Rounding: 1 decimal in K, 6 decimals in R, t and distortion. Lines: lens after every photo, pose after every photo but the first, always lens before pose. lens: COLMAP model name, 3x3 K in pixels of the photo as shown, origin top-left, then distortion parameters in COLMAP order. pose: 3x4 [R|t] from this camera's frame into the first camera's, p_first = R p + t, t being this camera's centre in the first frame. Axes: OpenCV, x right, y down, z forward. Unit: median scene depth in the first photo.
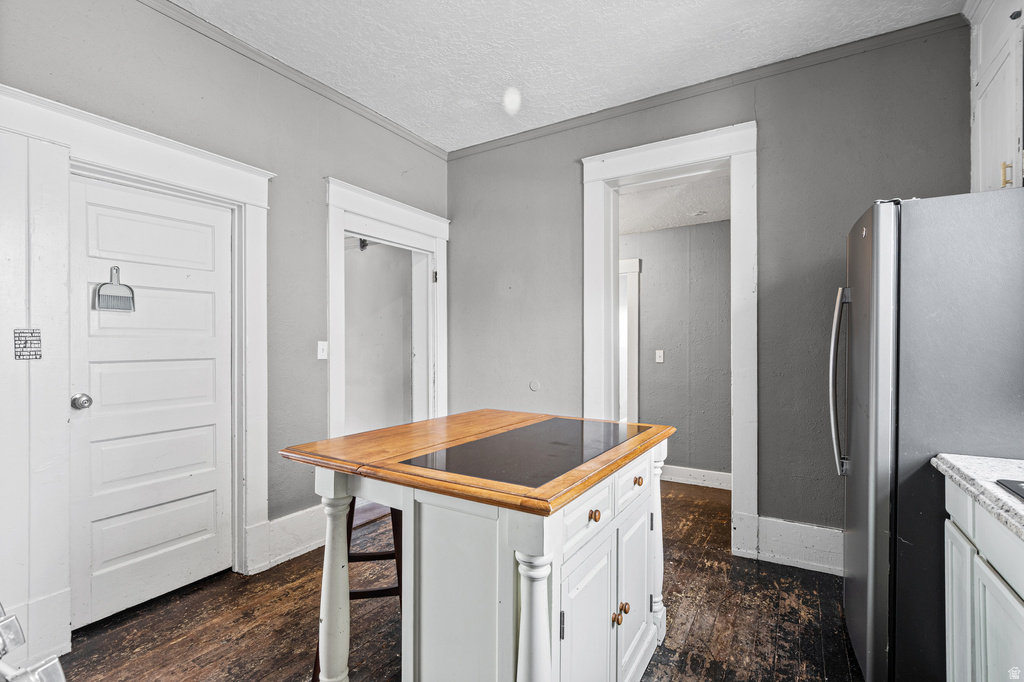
lens RADIAL K [[468.0, 0, 511.2], [0, 468.0, 345.9], [0, 0, 1]] dist [0.004518, -0.001127]
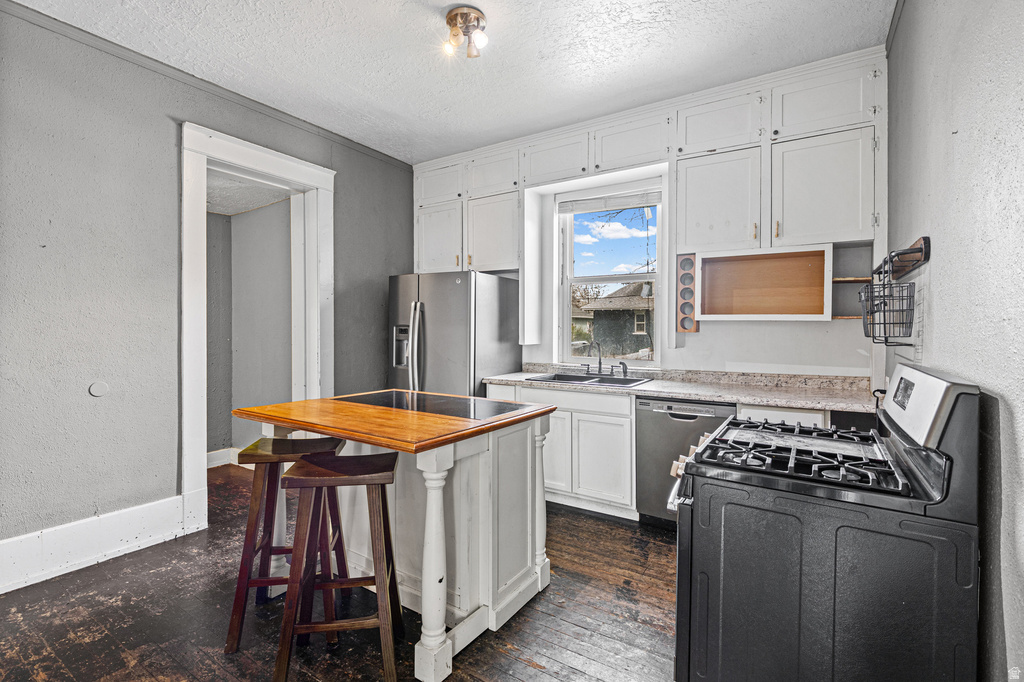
lens RADIAL K [[468.0, 0, 507.4], [0, 468.0, 324.9], [0, 0, 1]] dist [0.004518, -0.001127]
pose [[0.038073, 0.009434, 0.999230, -0.872070], [-0.001599, 0.999955, -0.009380, -0.013006], [-0.999274, -0.001241, 0.038087, 0.449208]]
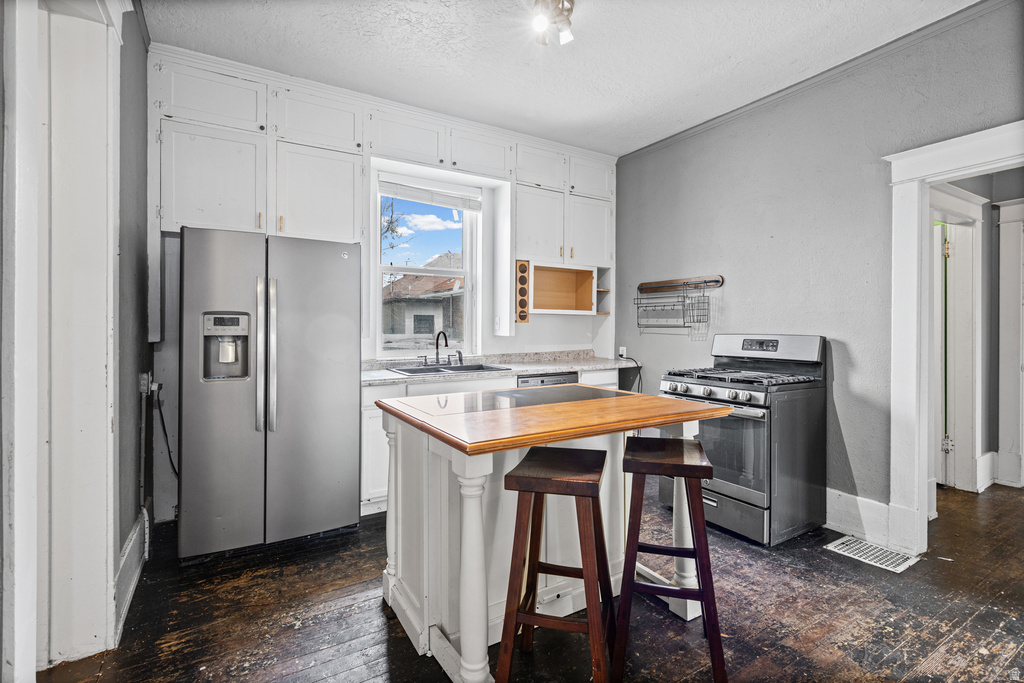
lens RADIAL K [[468.0, 0, 511.3], [0, 468.0, 324.2], [0, 0, 1]] dist [0.004518, -0.001127]
pose [[-0.882863, 0.006959, 0.469579, -0.328769], [0.004795, 0.999972, -0.005804, 0.007930], [-0.469606, -0.002873, -0.882871, 1.390504]]
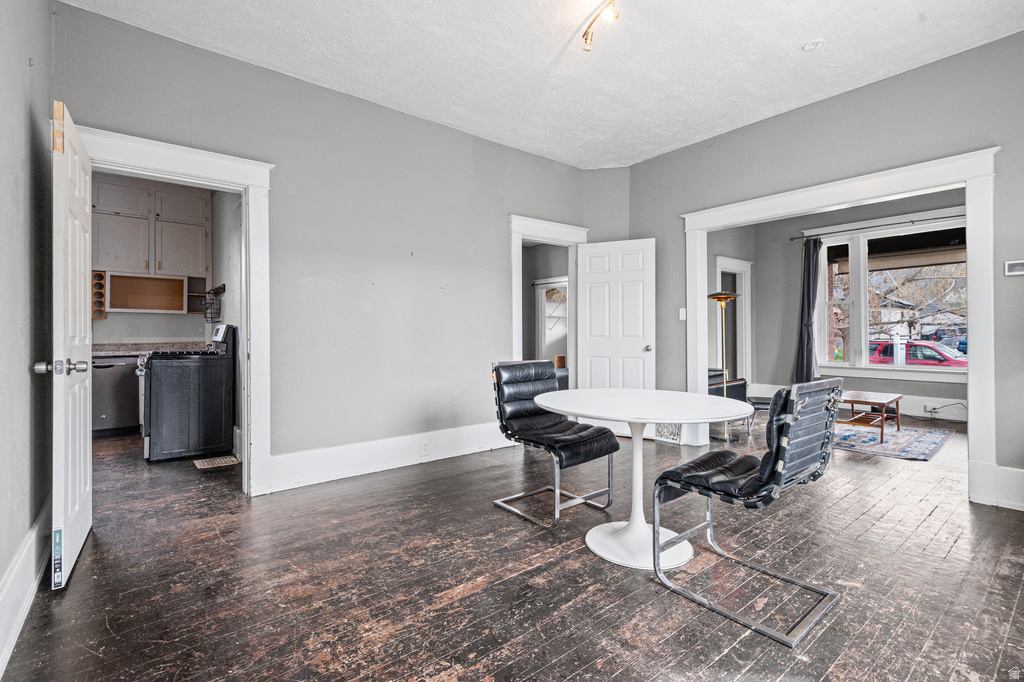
lens RADIAL K [[468.0, 0, 509.0], [0, 468.0, 332.3], [0, 0, 1]] dist [0.004518, -0.001127]
pose [[-0.936503, 0.010505, 0.350502, -1.958911], [0.010698, 0.999942, -0.001385, 0.071816], [-0.350496, 0.002453, -0.936561, 1.279979]]
